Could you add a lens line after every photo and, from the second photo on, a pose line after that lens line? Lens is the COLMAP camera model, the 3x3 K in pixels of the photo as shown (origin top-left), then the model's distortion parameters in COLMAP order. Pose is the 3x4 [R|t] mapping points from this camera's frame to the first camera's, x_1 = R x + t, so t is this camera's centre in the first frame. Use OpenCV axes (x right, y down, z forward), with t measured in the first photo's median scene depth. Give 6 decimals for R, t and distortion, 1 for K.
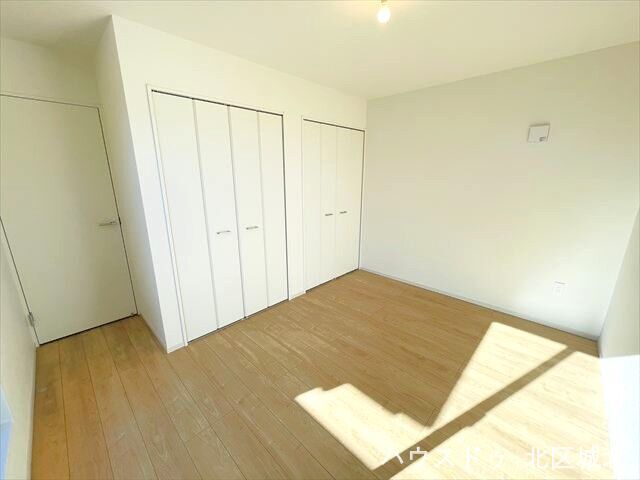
lens RADIAL K [[257.5, 0, 322.1], [0, 257.5, 237.0], [0, 0, 1]] dist [-0.002609, -0.000893]
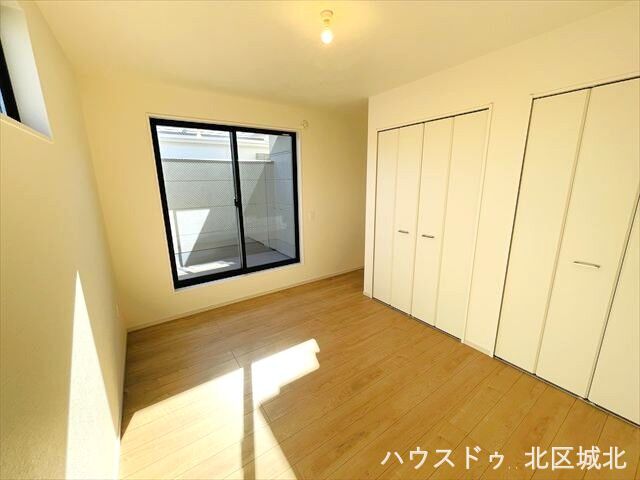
lens RADIAL K [[257.5, 0, 319.3], [0, 257.5, 241.8], [0, 0, 1]] dist [-0.002609, -0.000893]
pose [[-0.206571, 0.225980, -0.951978, 0.913907], [-0.216464, 0.938298, 0.269703, -0.228808], [0.954186, 0.261782, -0.144909, 0.873389]]
